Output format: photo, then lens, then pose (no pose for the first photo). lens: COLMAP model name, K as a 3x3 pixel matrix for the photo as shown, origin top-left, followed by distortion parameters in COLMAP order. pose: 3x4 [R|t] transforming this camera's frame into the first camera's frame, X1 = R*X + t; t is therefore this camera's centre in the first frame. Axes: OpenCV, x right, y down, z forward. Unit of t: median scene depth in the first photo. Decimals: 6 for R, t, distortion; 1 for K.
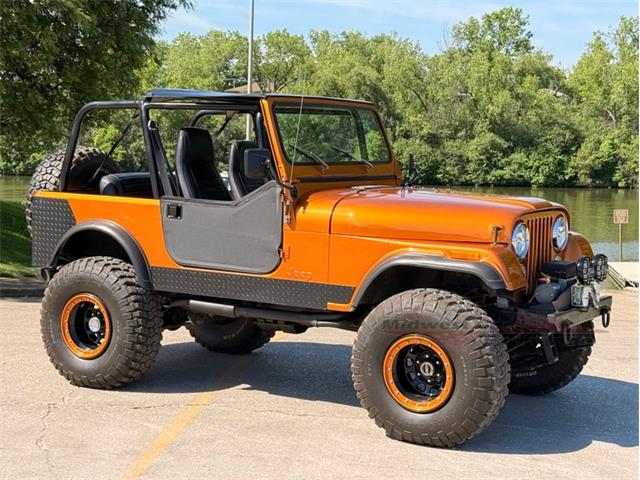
lens RADIAL K [[1055.4, 0, 308.7], [0, 1055.4, 247.1], [0, 0, 1]] dist [0.118327, 0.000000]
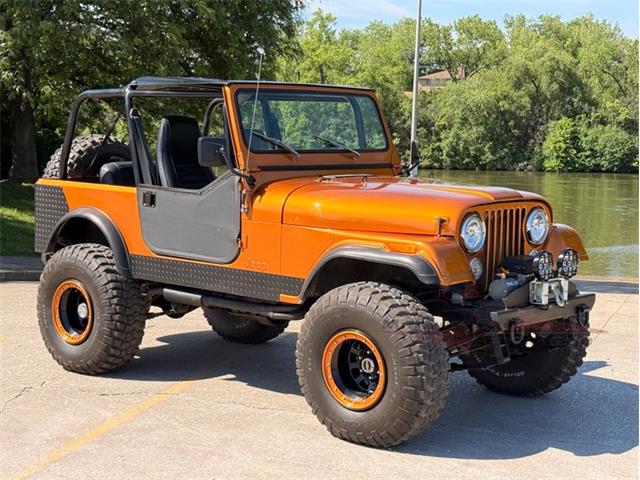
lens RADIAL K [[1055.4, 0, 322.8], [0, 1055.4, 243.8], [0, 0, 1]] dist [0.118327, 0.000000]
pose [[0.985344, 0.014586, -0.169954, 0.207174], [-0.013213, 0.999870, 0.009206, -0.003349], [0.170066, -0.006826, 0.985409, 0.041411]]
